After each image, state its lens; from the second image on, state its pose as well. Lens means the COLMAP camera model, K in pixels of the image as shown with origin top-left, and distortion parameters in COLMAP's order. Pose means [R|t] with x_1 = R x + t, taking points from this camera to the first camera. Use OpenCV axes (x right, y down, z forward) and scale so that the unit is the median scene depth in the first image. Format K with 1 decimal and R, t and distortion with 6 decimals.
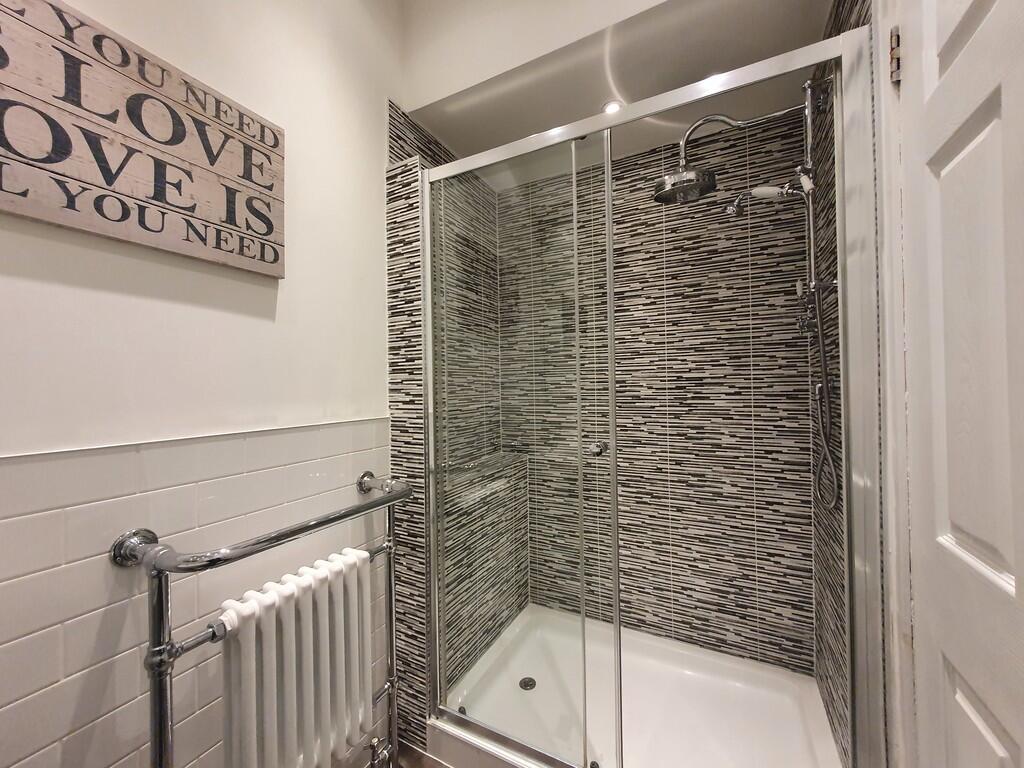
lens RADIAL K [[405.0, 0, 512.6], [0, 405.0, 382.8], [0, 0, 1]] dist [0.011990, -0.000478]
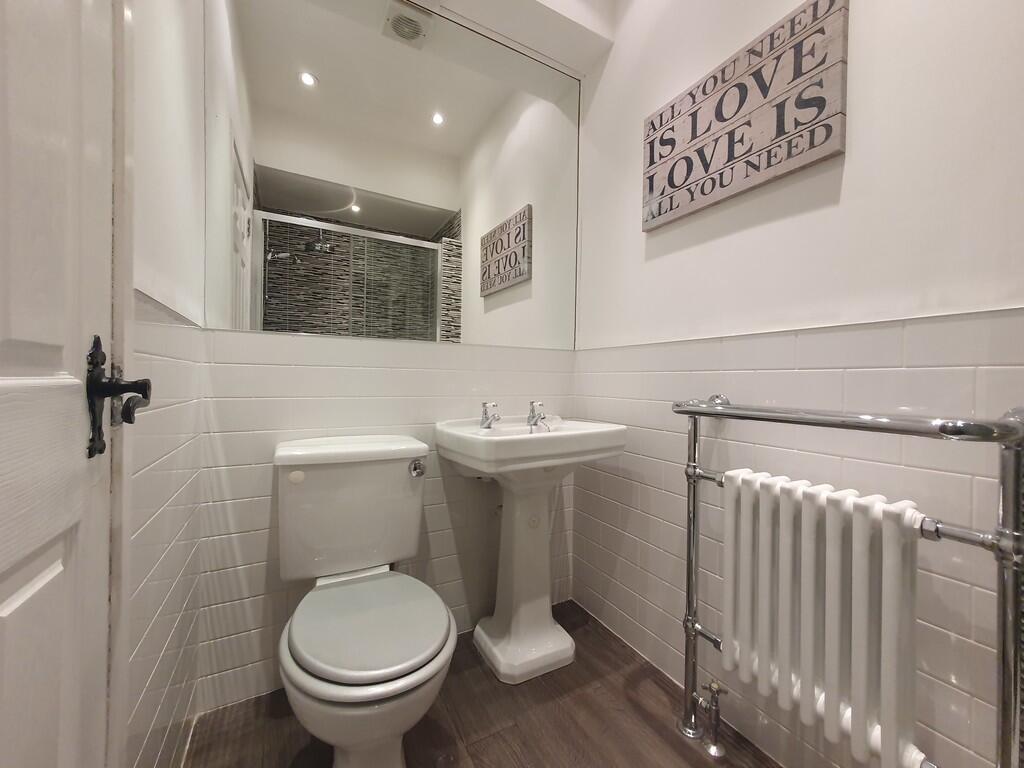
lens RADIAL K [[405.0, 0, 512.6], [0, 405.0, 382.8], [0, 0, 1]] dist [0.011990, -0.000478]
pose [[-0.560321, 0.014906, -0.828141, 0.667620], [-0.000229, 0.999835, 0.018152, 0.267228], [0.828276, 0.010361, -0.560225, 1.104384]]
